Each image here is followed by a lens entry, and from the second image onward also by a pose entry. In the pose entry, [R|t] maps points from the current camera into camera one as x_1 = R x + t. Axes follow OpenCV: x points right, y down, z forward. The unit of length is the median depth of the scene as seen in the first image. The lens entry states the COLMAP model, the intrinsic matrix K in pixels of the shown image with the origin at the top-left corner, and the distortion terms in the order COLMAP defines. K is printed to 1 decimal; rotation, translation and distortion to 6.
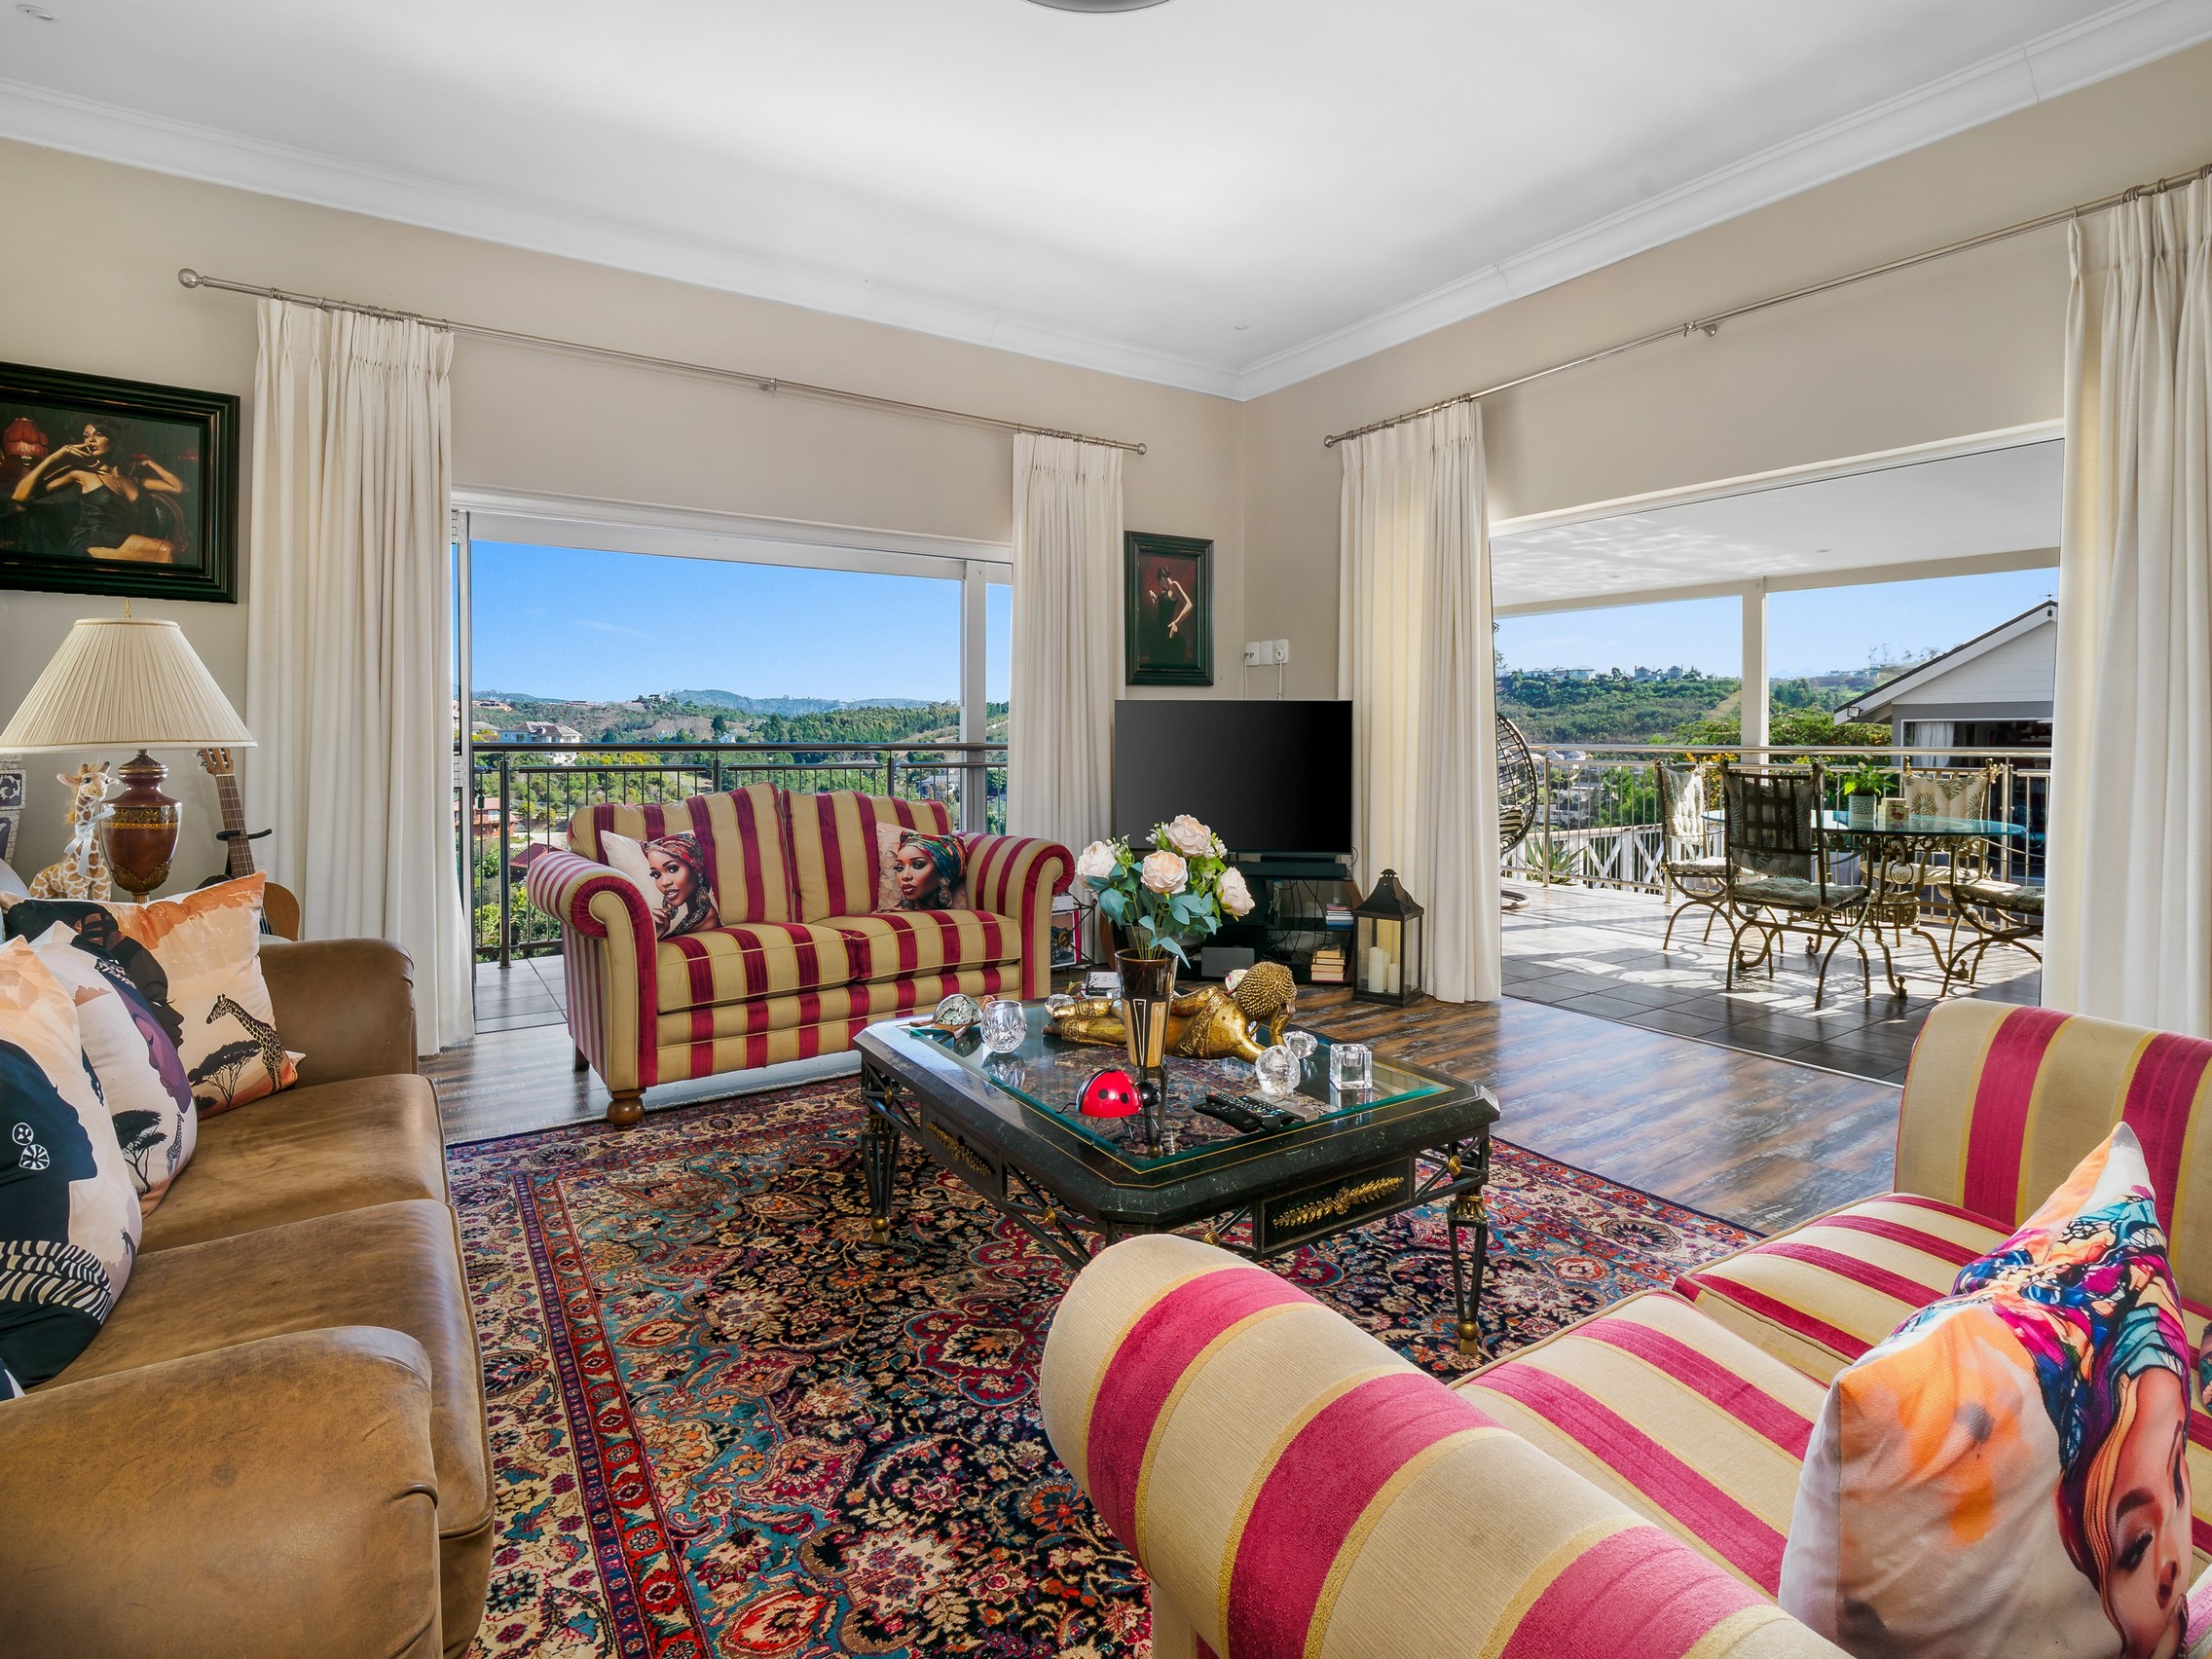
lens RADIAL K [[1115.6, 0, 1155.4], [0, 1115.6, 797.1], [0, 0, 1]] dist [-0.003721, -0.000459]
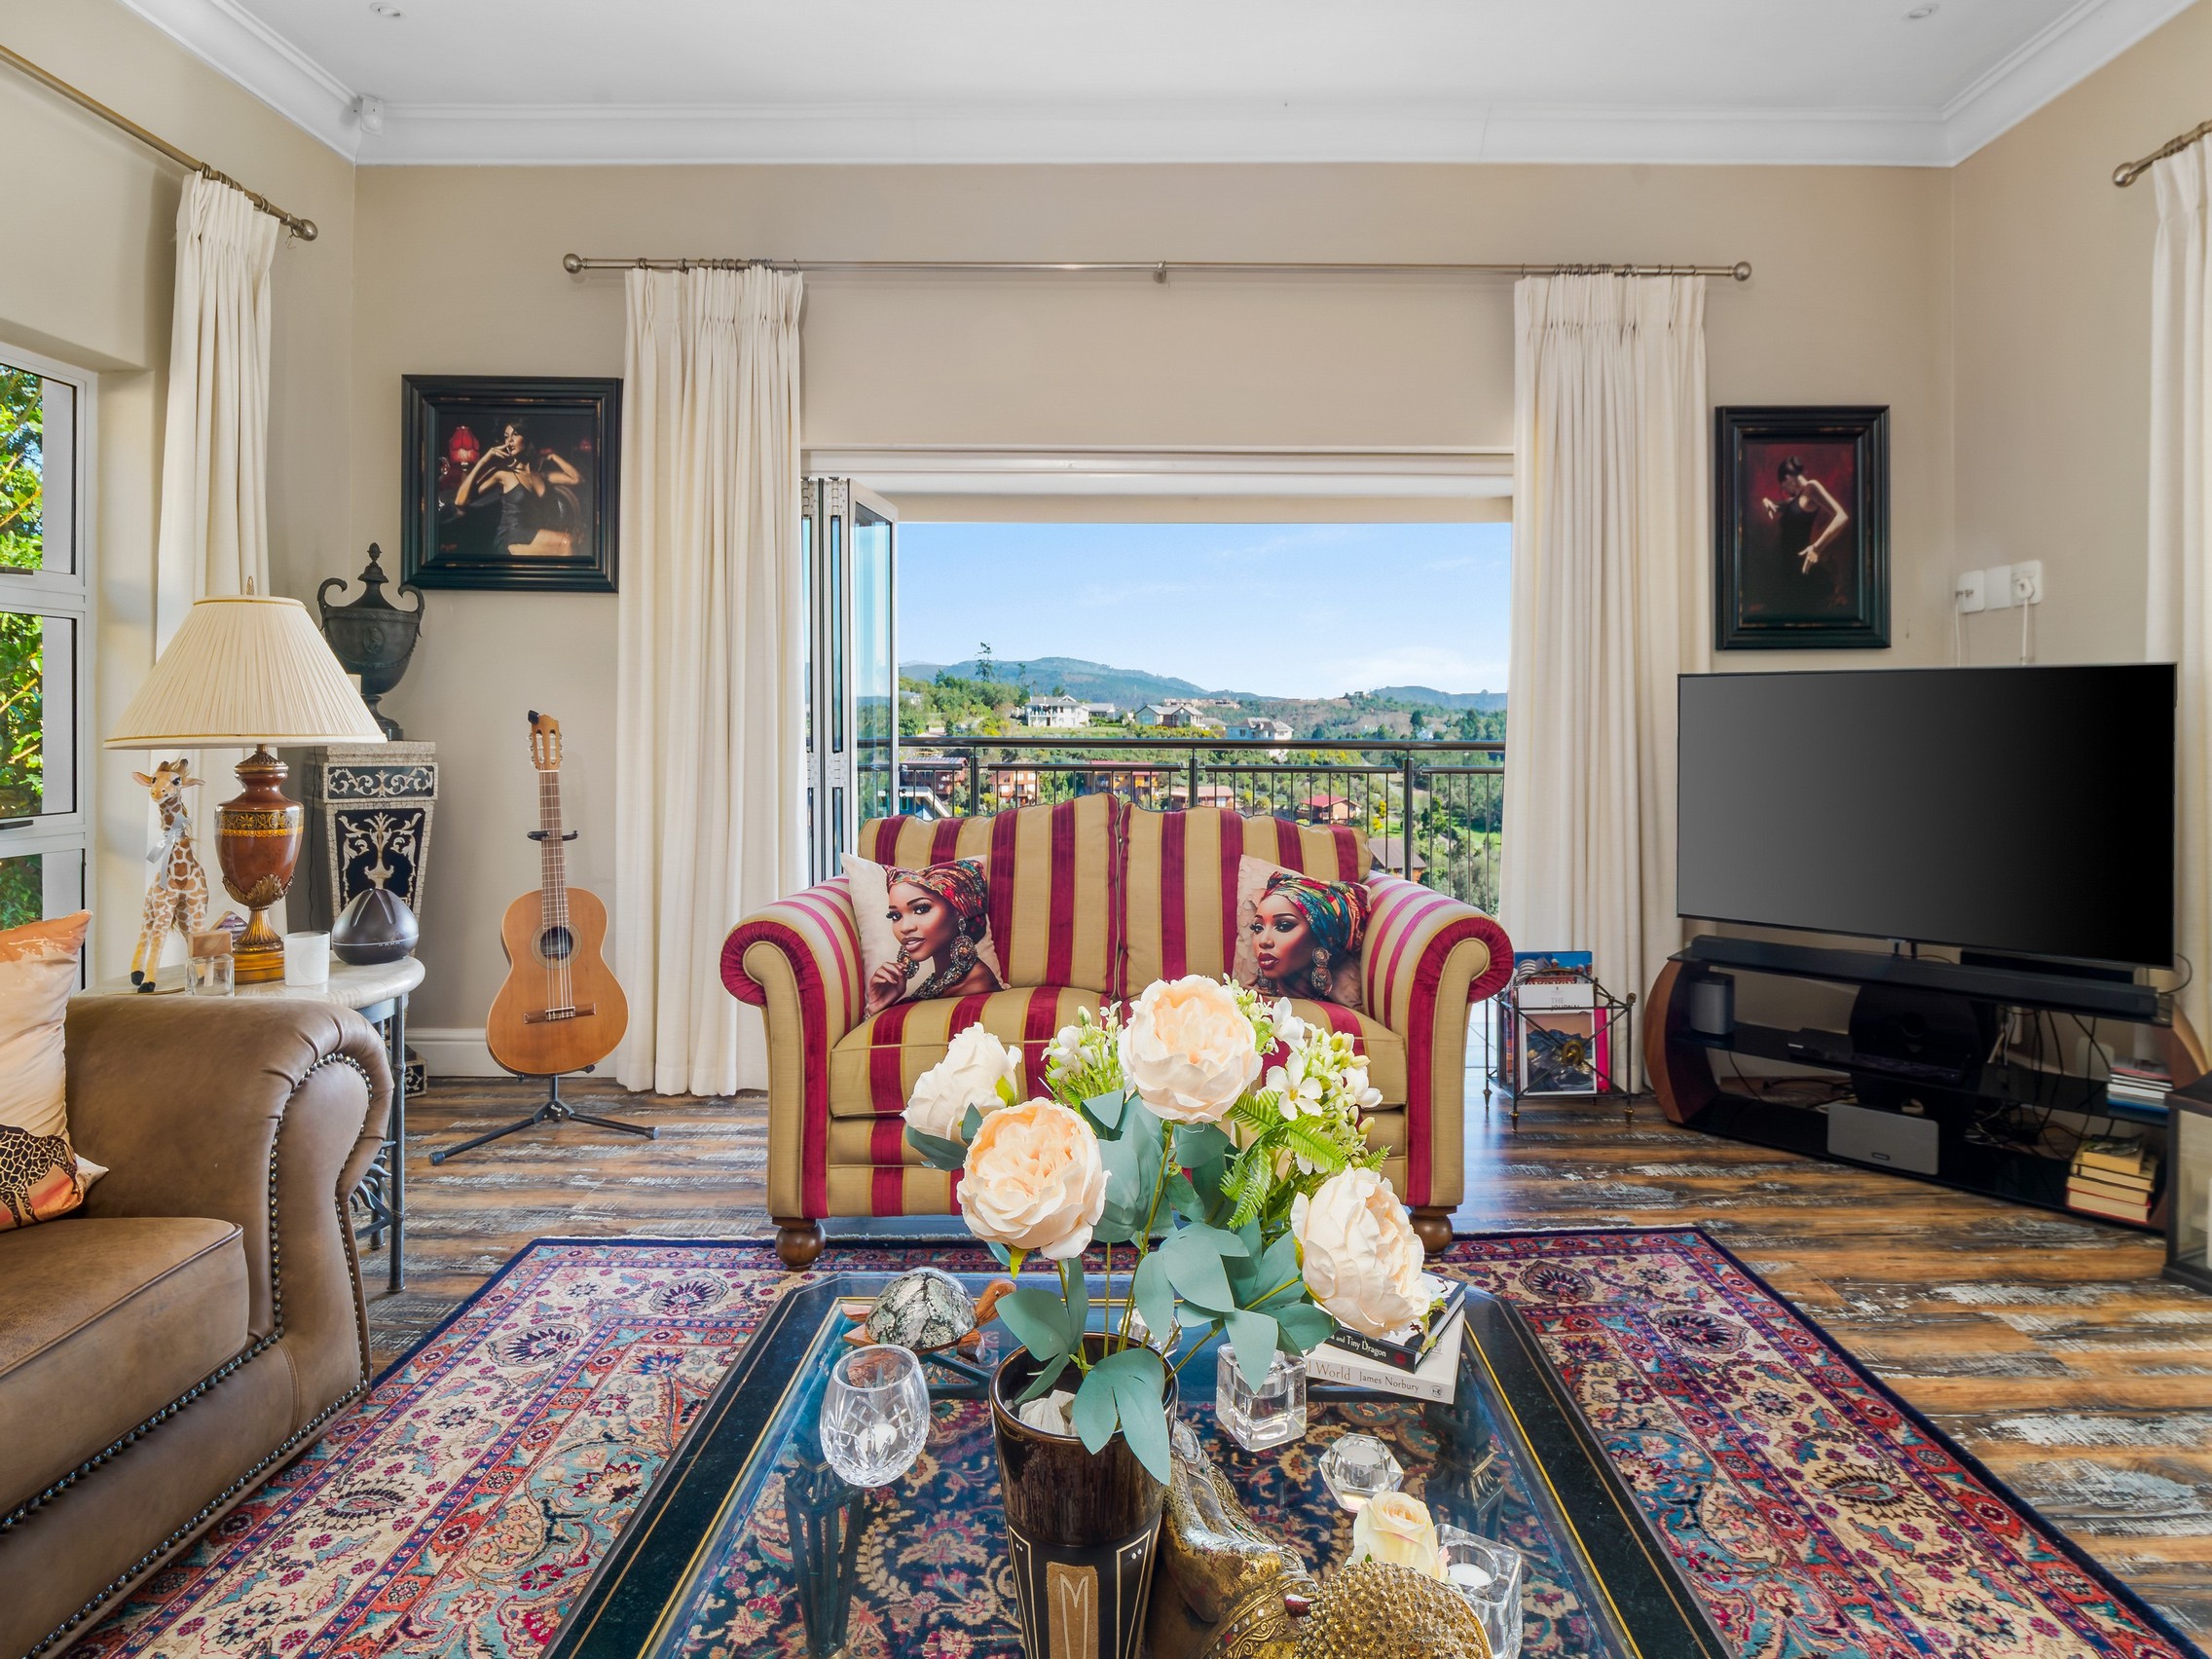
lens RADIAL K [[1191.3, 0, 1113.2], [0, 1191.3, 750.6], [0, 0, 1]] dist [-0.006258, -0.002836]
pose [[0.824334, 0.010699, -0.566003, 0.117769], [-0.032618, 0.999058, -0.028621, -0.022250], [0.565164, 0.042055, 0.823906, 0.411349]]
